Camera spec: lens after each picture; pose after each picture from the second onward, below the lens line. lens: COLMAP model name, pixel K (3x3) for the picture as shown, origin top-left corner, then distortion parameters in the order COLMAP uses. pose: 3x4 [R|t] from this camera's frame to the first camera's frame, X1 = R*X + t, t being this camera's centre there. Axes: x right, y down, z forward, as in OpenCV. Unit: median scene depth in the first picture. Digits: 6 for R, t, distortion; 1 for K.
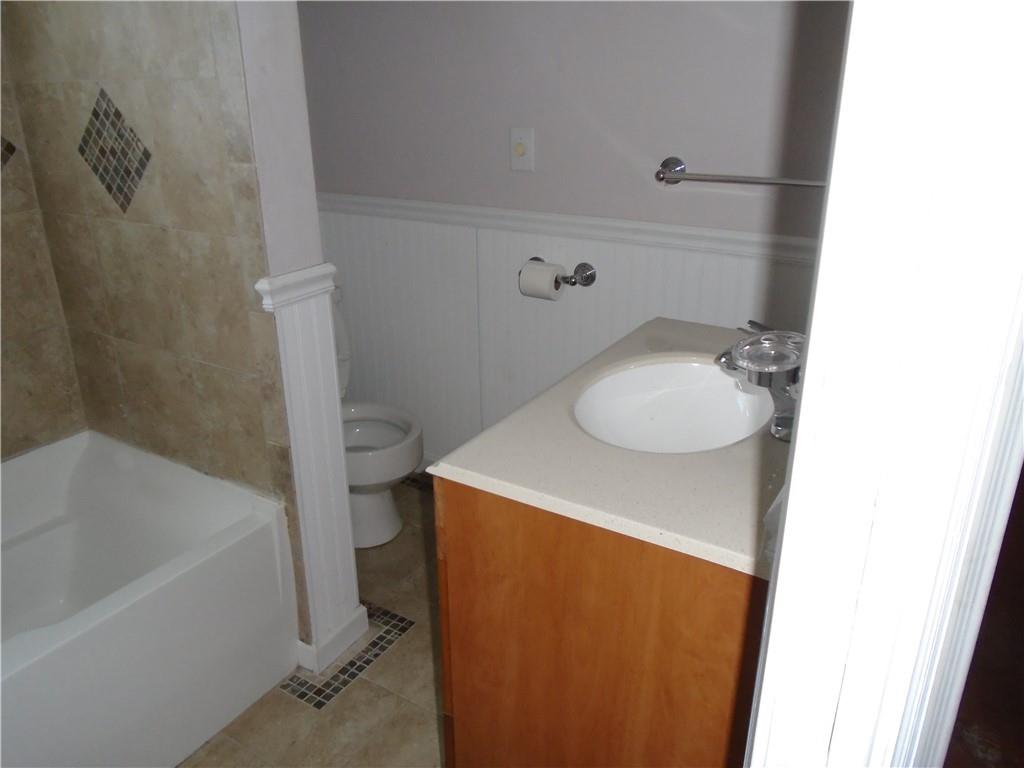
lens RADIAL K [[781.7, 0, 508.4], [0, 781.7, 381.9], [0, 0, 1]] dist [-0.014732, -0.000824]
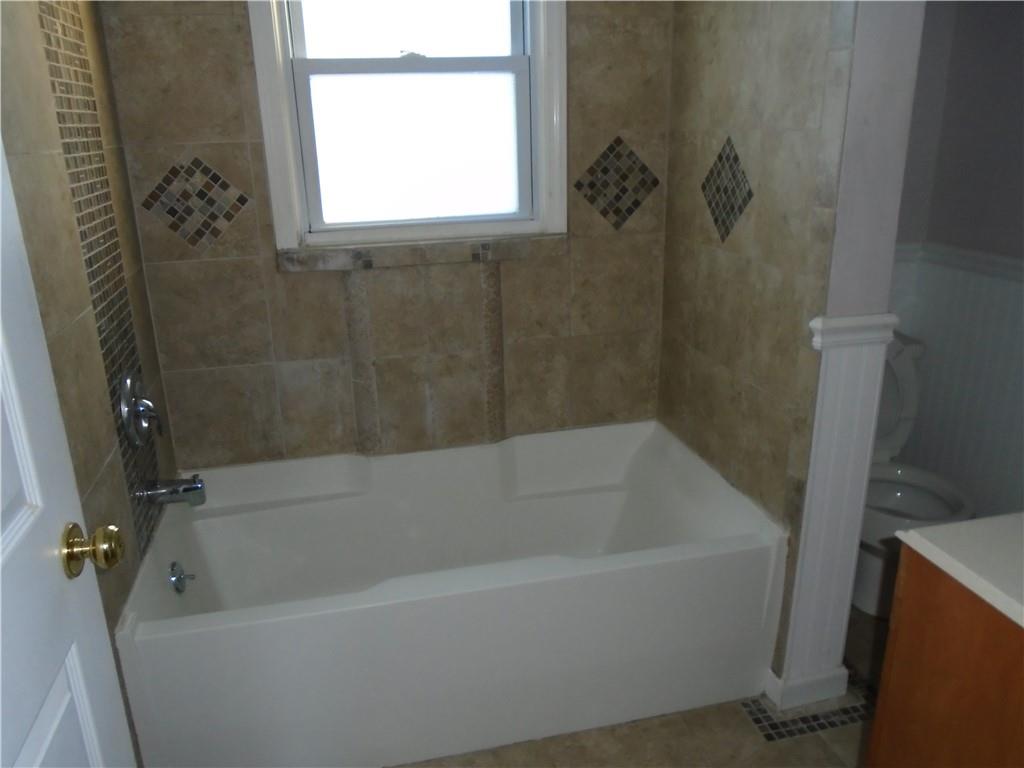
lens RADIAL K [[789.4, 0, 512.0], [0, 789.4, 384.0], [0, 0, 1]] dist [-0.000430, 0.001894]
pose [[0.709394, 0.217838, -0.670303, 0.113910], [-0.248096, 0.967349, 0.051809, 0.000932], [0.659703, 0.129547, 0.740276, -0.039763]]
